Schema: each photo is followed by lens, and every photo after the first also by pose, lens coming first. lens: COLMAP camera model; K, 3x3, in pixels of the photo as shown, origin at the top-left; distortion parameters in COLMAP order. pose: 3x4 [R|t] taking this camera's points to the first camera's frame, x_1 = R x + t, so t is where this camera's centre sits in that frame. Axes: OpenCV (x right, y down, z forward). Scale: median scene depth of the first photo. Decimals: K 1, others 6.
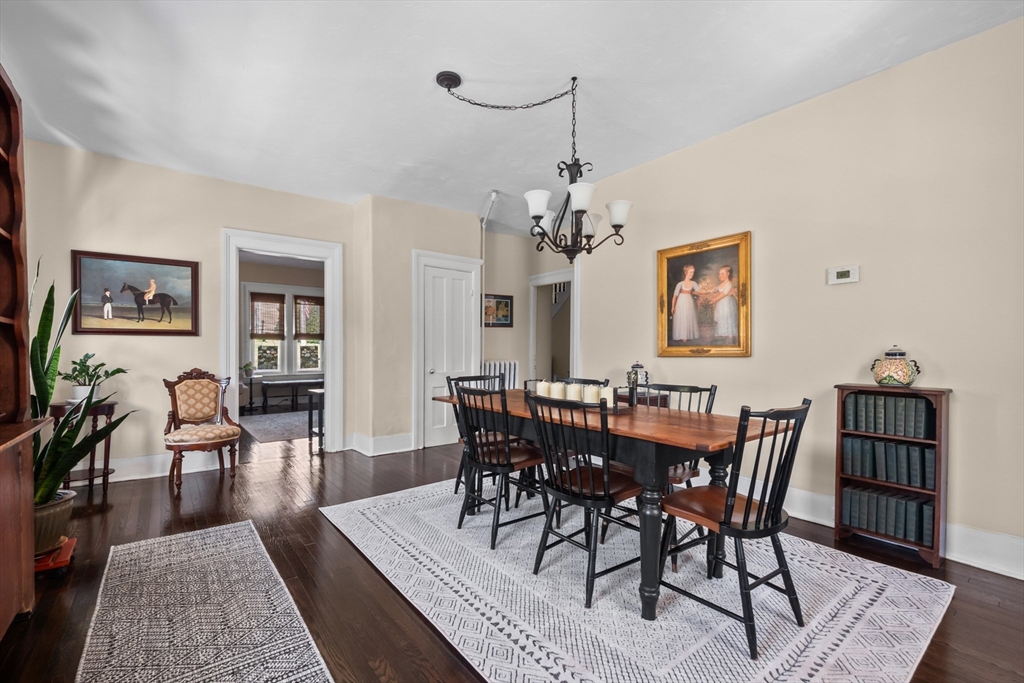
lens RADIAL K [[428.0, 0, 502.3], [0, 428.0, 348.9], [0, 0, 1]] dist [-0.005400, -0.000694]
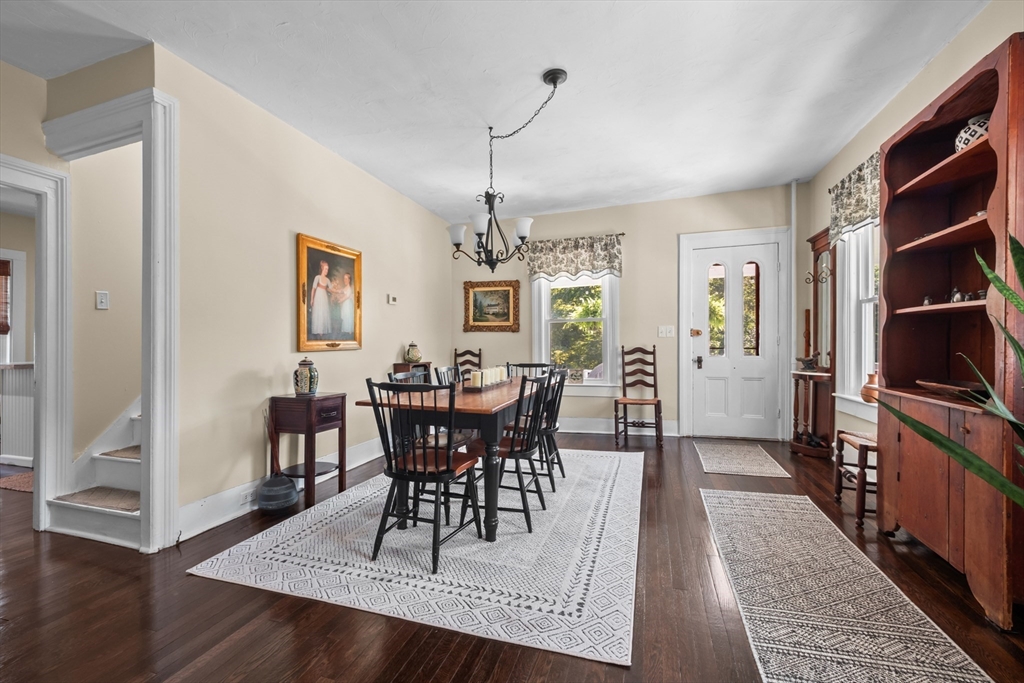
lens RADIAL K [[428.0, 0, 505.2], [0, 428.0, 344.3], [0, 0, 1]] dist [-0.005400, -0.000694]
pose [[-0.547570, 0.006733, 0.836733, -0.683443], [0.011435, 0.999934, -0.000563, 0.009074], [-0.836682, 0.009260, -0.547611, 1.241280]]
